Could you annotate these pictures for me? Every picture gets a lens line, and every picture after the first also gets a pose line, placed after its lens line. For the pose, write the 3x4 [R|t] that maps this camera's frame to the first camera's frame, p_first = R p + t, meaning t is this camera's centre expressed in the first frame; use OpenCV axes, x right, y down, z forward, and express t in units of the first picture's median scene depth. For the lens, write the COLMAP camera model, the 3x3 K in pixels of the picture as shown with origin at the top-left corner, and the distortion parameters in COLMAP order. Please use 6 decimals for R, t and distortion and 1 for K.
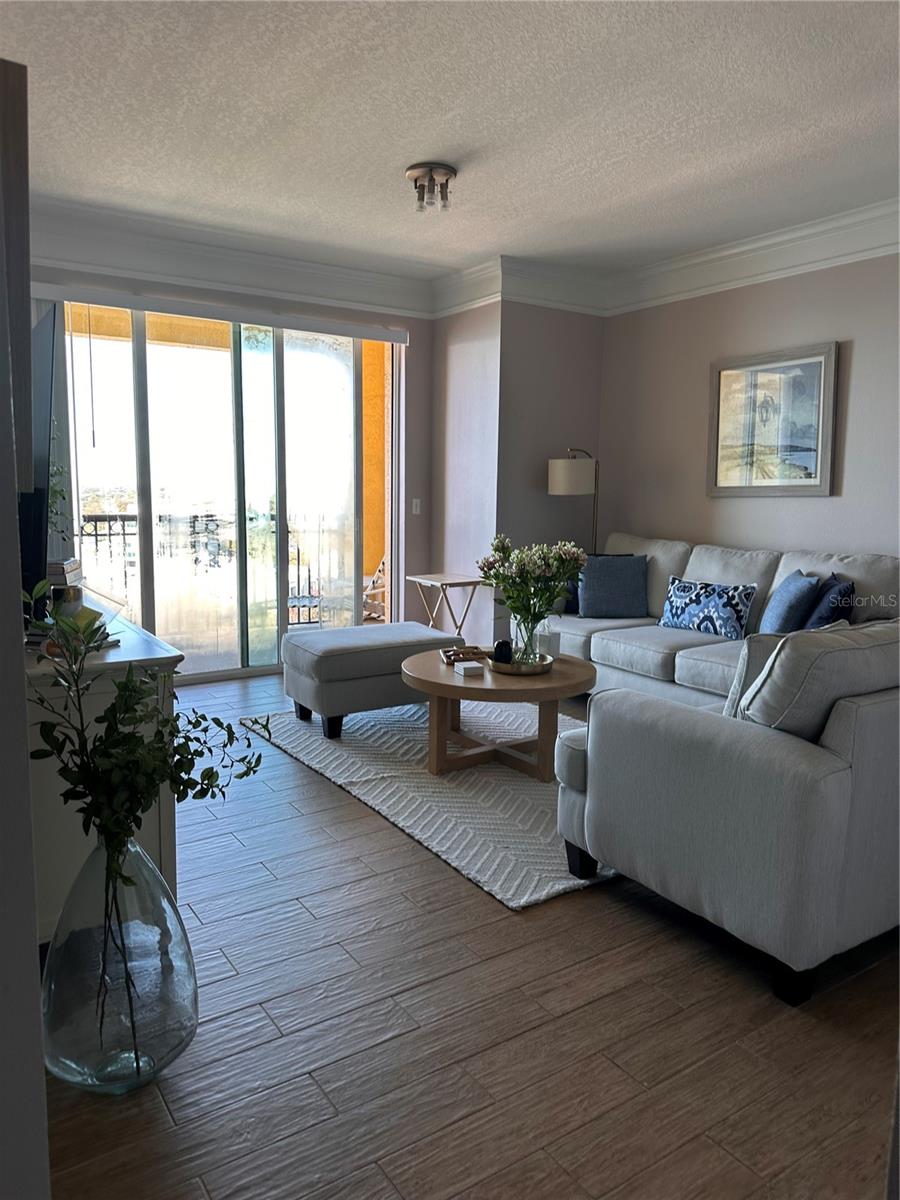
lens RADIAL K [[846.1, 0, 450.0], [0, 846.1, 600.0], [0, 0, 1]] dist [0.054013, -0.053415]
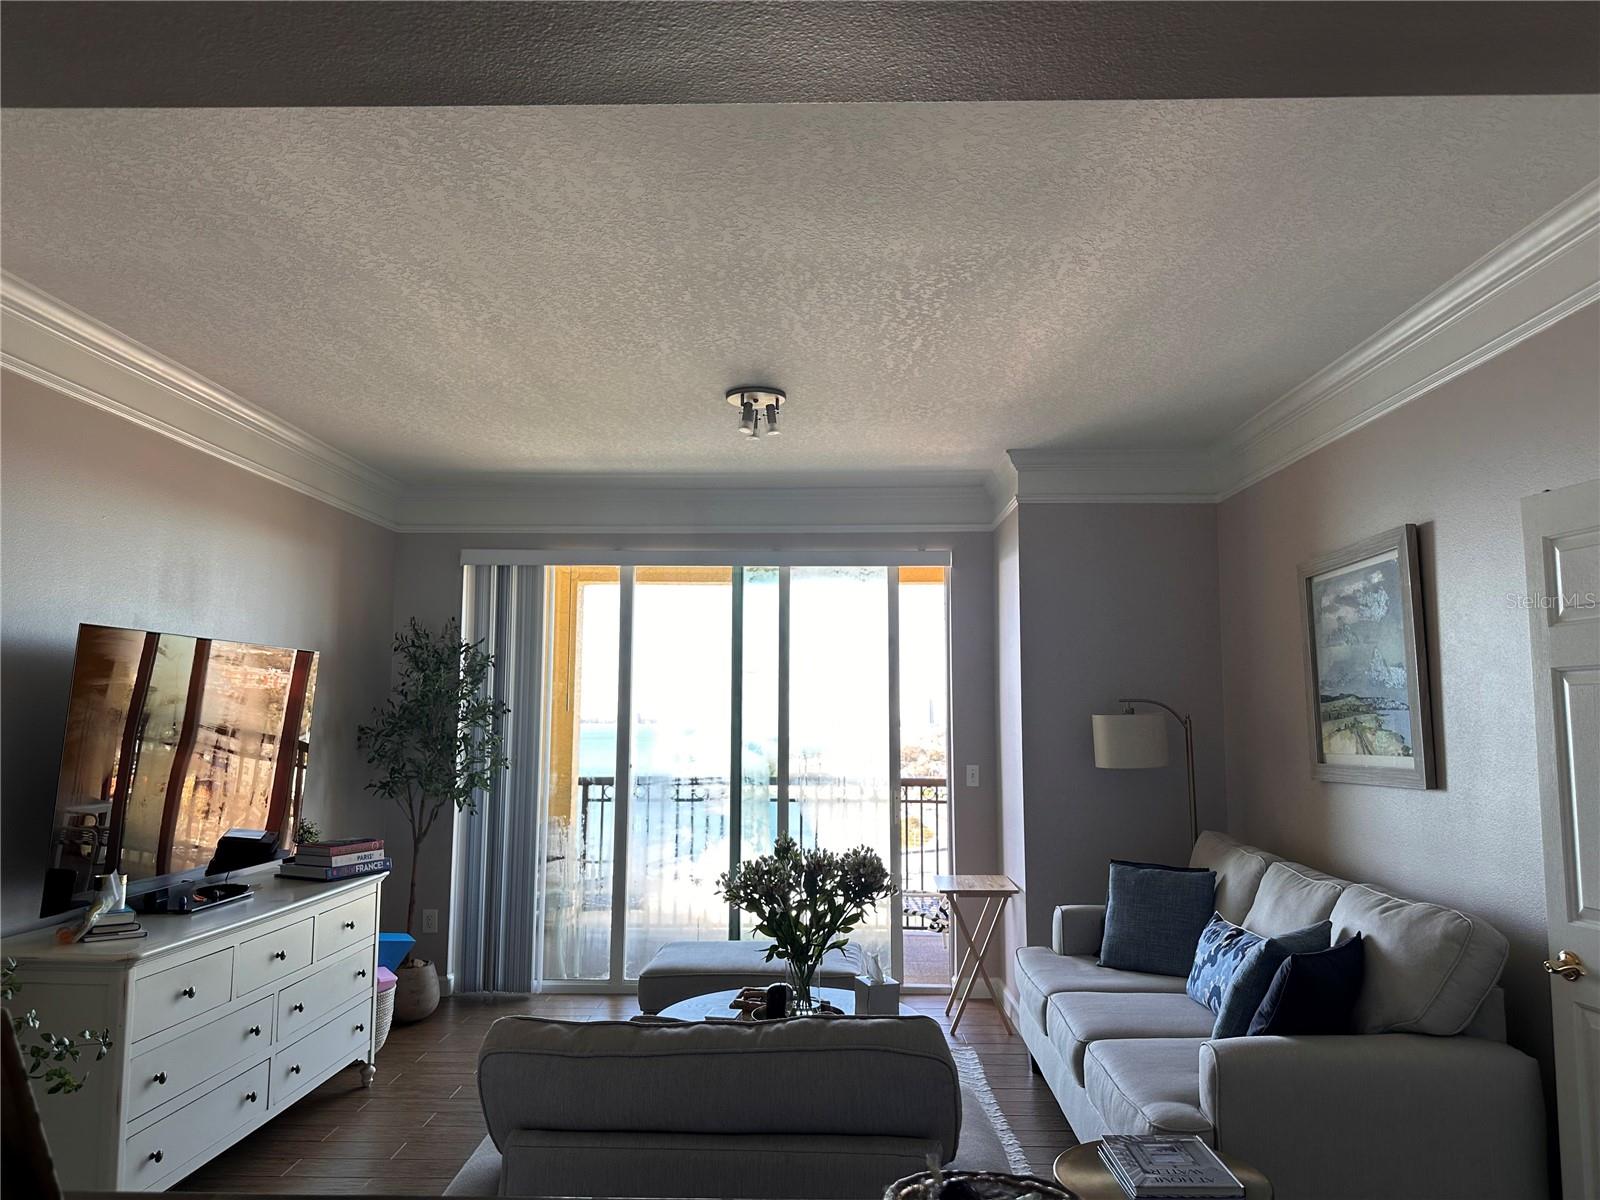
lens RADIAL K [[1128.1, 0, 800.0], [0, 1128.1, 600.0], [0, 0, 1]] dist [0.054013, -0.053415]
pose [[0.805729, -0.058703, -0.589368, 0.503454], [-0.087372, 0.972409, -0.216302, -0.040769], [0.585804, 0.225775, 0.778369, 0.136386]]
